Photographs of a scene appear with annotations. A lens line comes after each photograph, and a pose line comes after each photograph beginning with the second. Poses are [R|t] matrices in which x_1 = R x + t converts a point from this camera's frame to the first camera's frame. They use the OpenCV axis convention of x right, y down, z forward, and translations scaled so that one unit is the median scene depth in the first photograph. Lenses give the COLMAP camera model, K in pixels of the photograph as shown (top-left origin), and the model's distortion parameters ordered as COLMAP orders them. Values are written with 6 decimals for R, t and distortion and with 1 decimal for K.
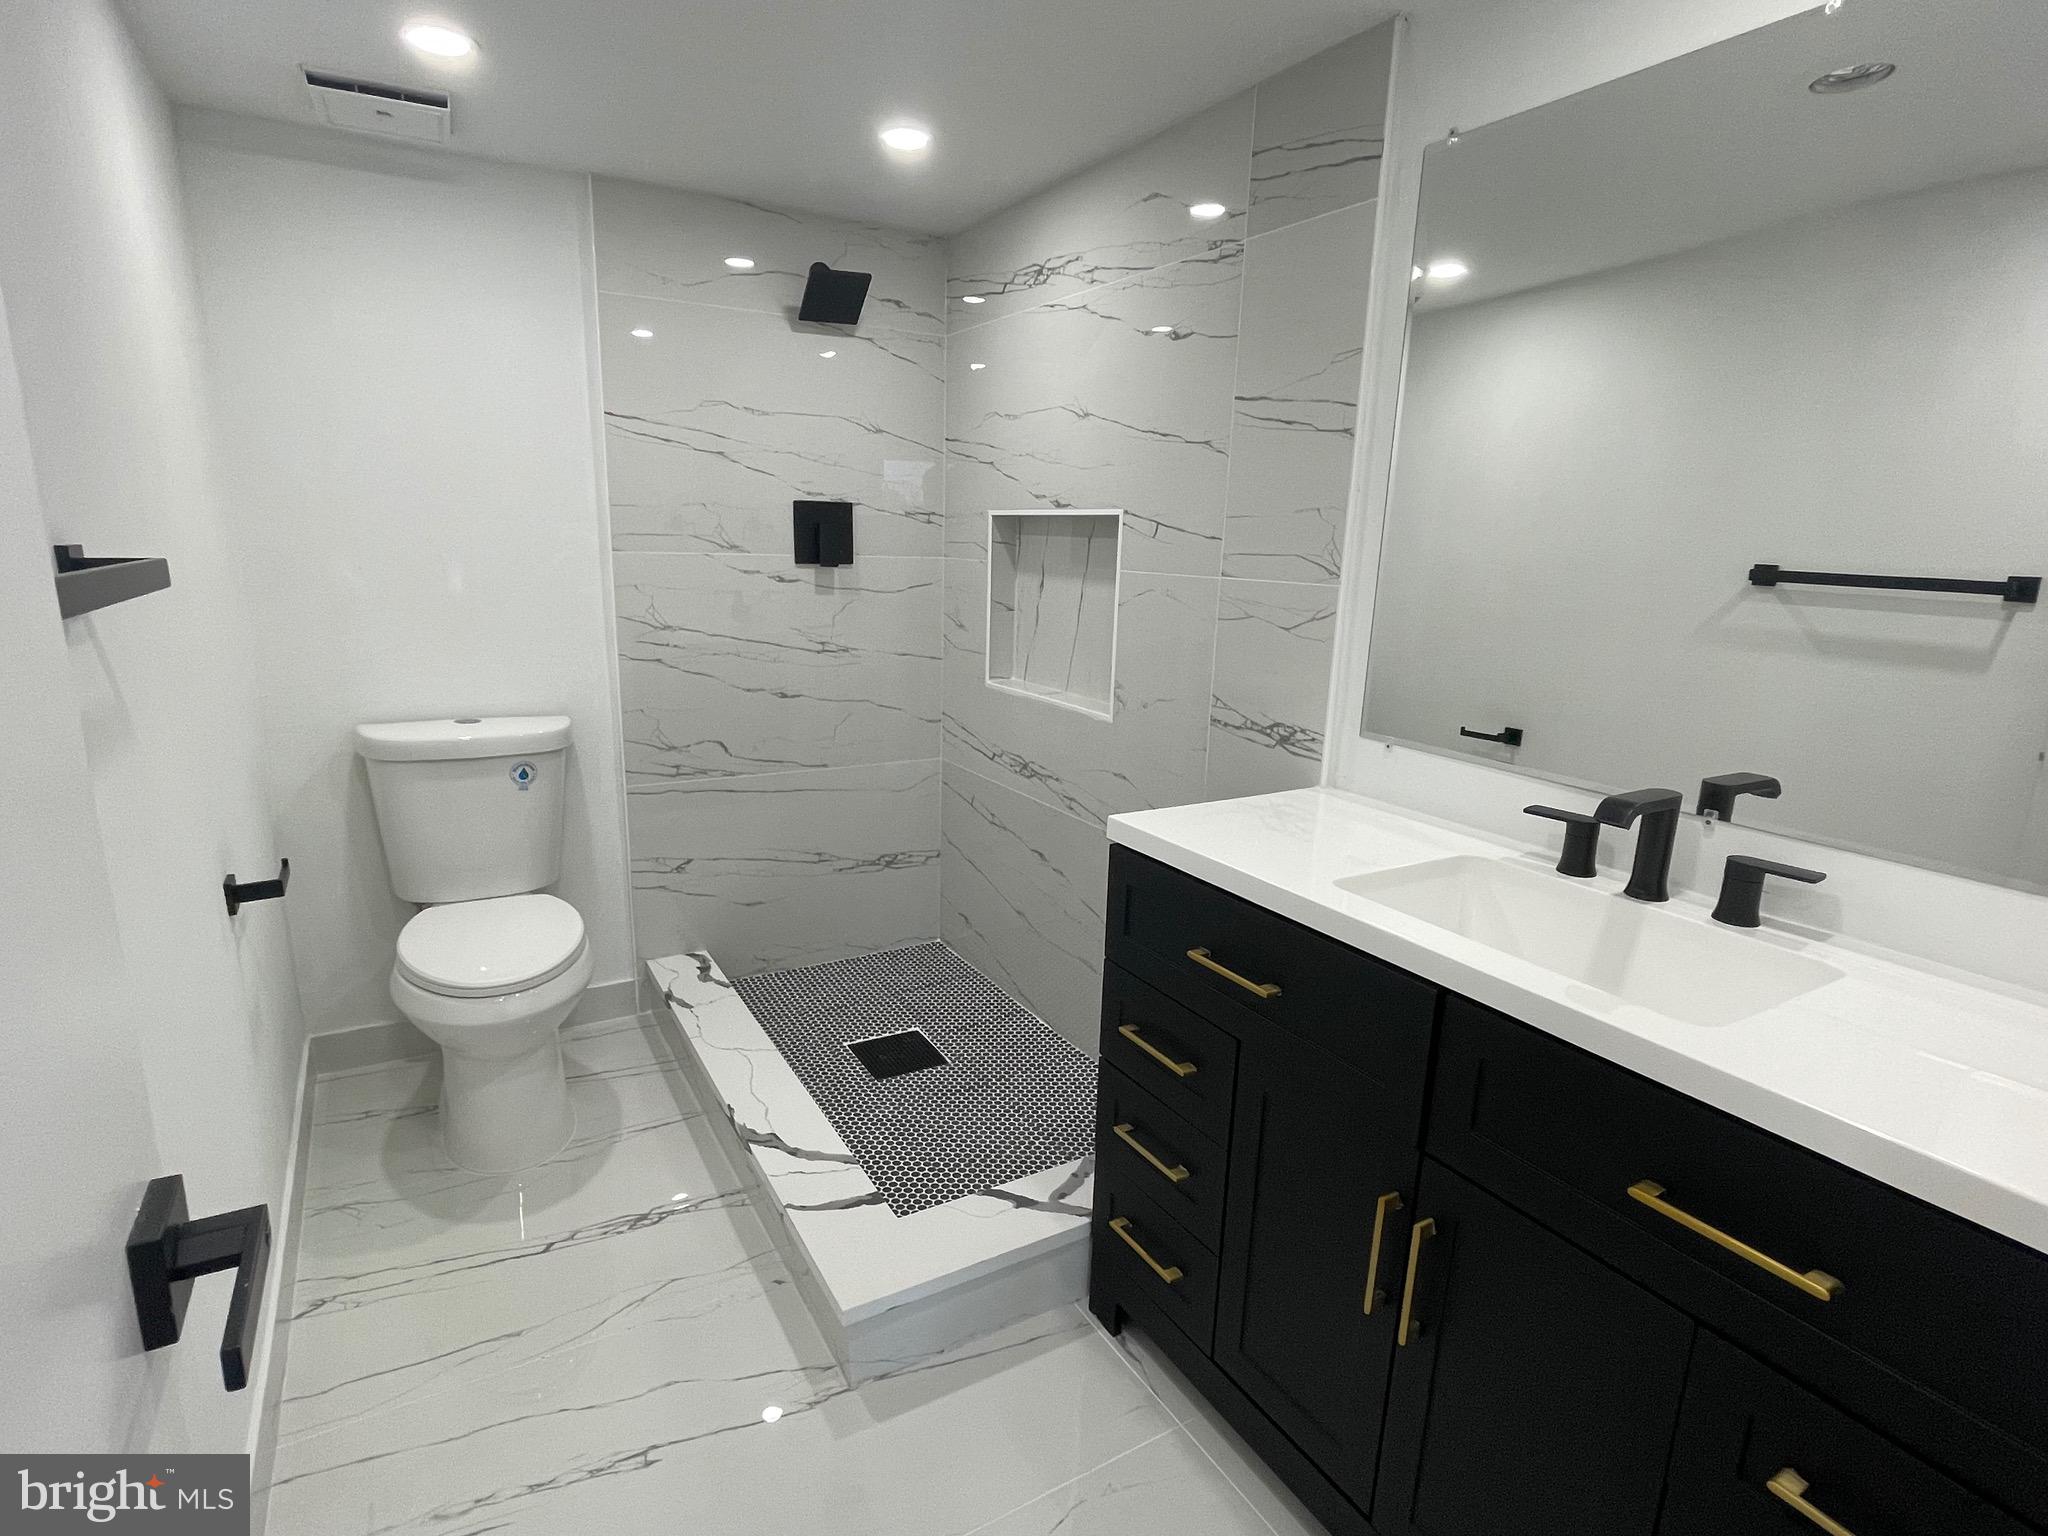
lens RADIAL K [[1025.3, 0, 1039.6], [0, 1025.3, 773.3], [0, 0, 1]] dist [-0.007603, 0.003852]
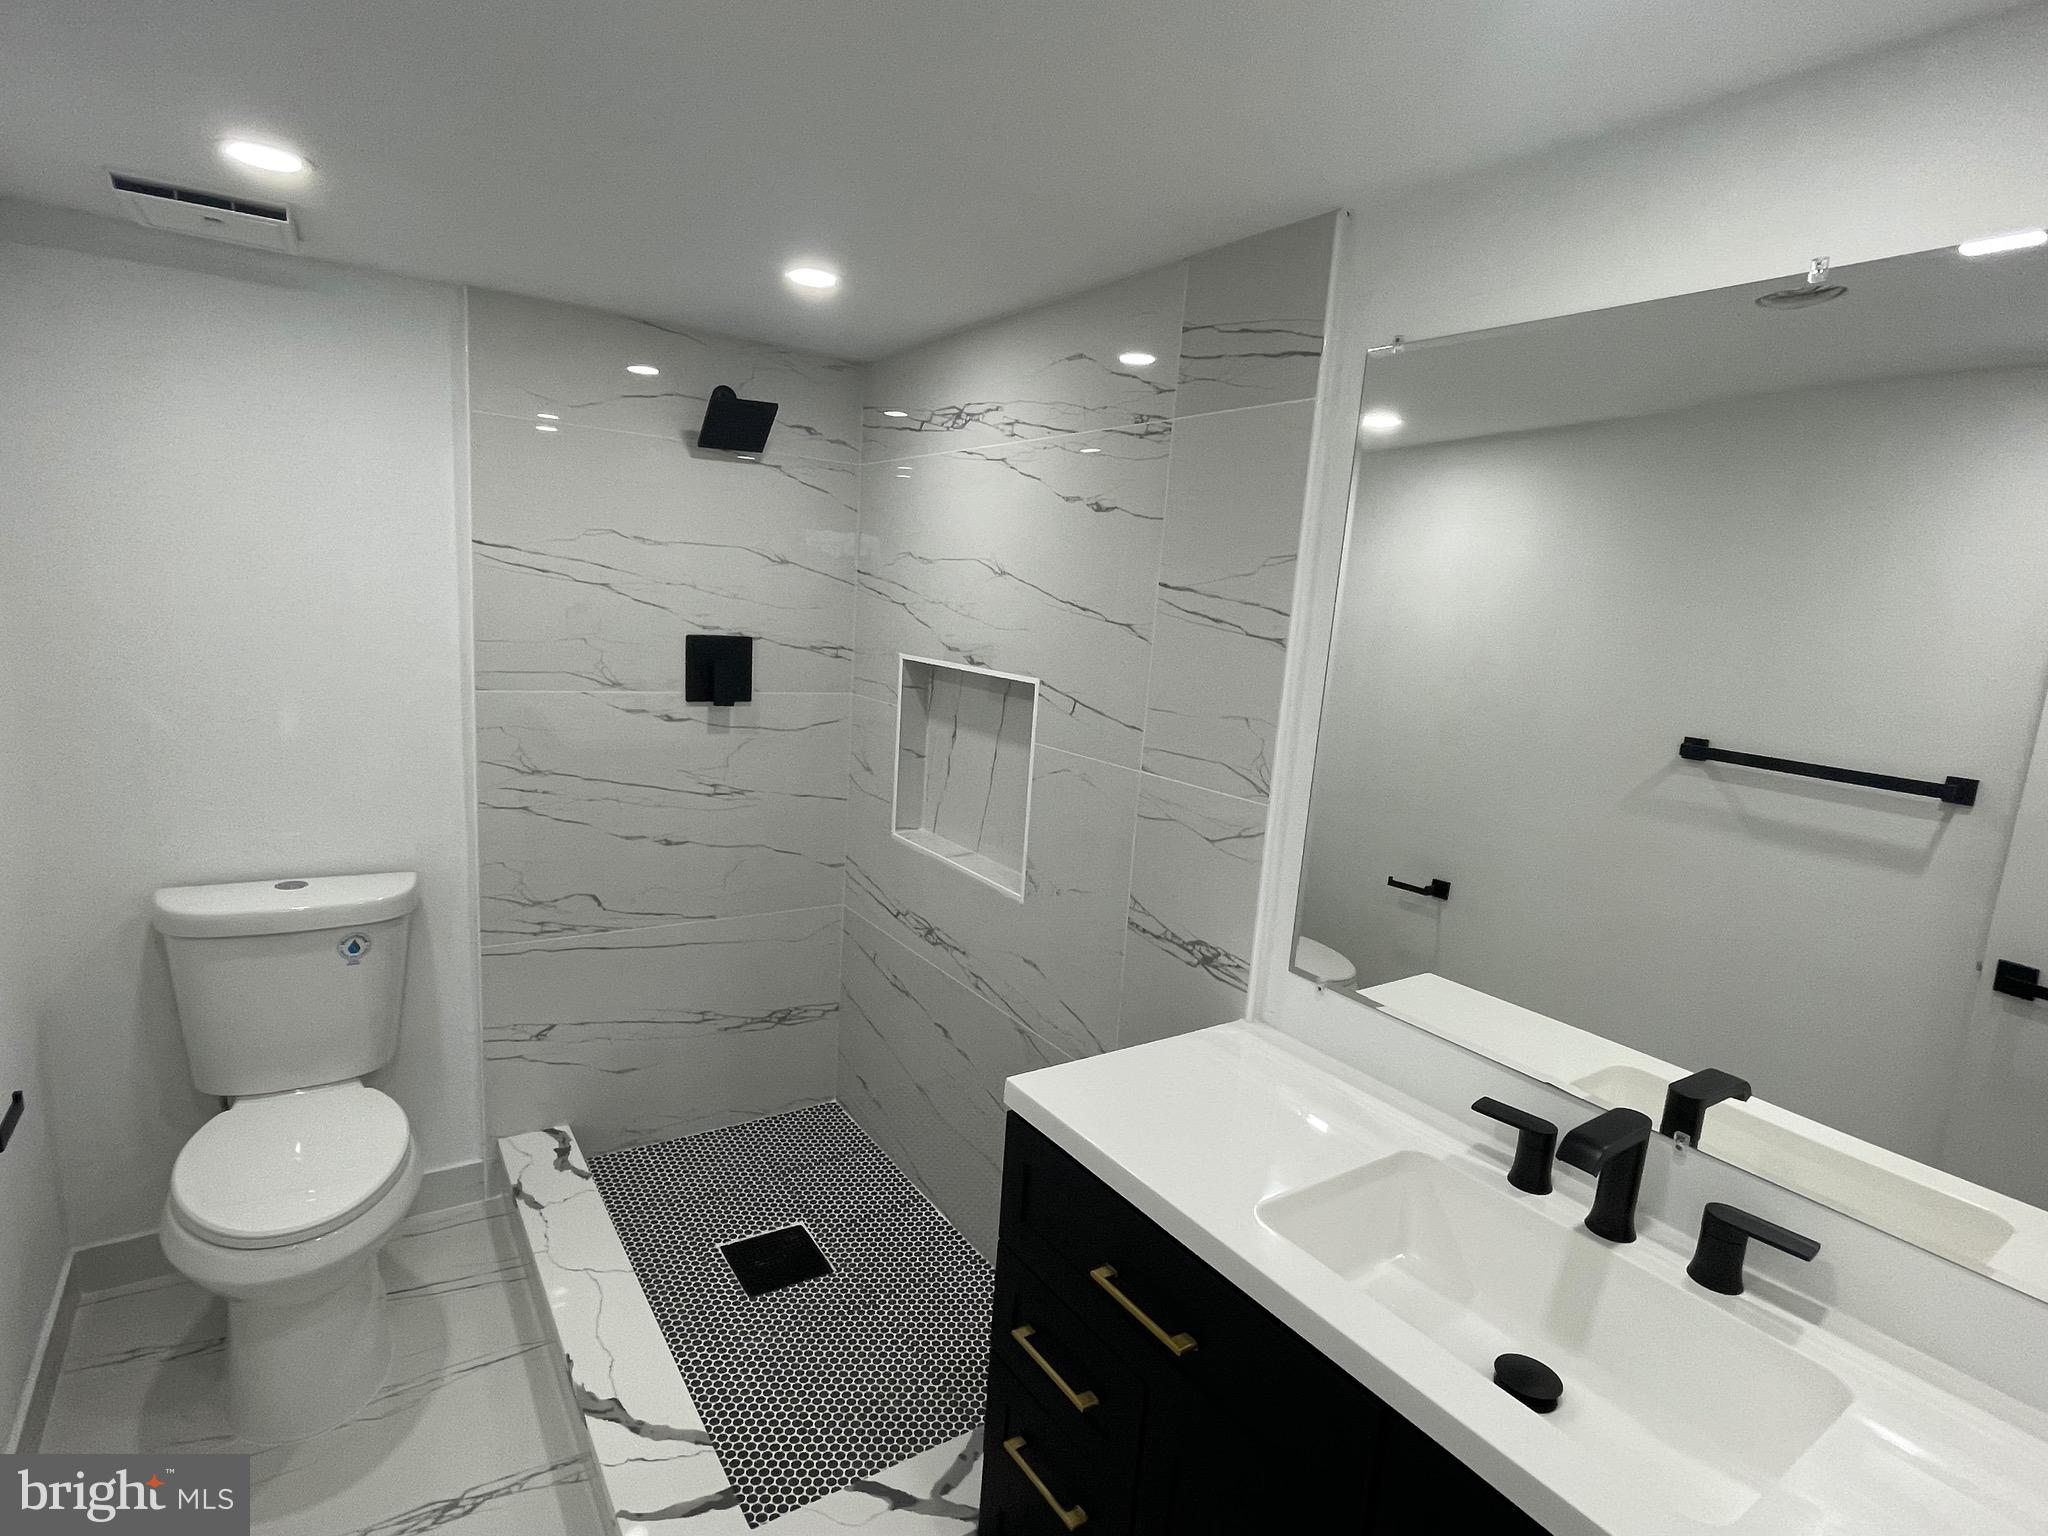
lens RADIAL K [[1025.3, 0, 1037.6], [0, 1025.3, 784.4], [0, 0, 1]] dist [-0.007603, 0.003852]
pose [[0.997380, 0.026863, 0.067163, 0.020383], [-0.023637, 0.998550, -0.048374, -0.117967], [-0.068365, 0.046660, 0.996569, 0.083165]]
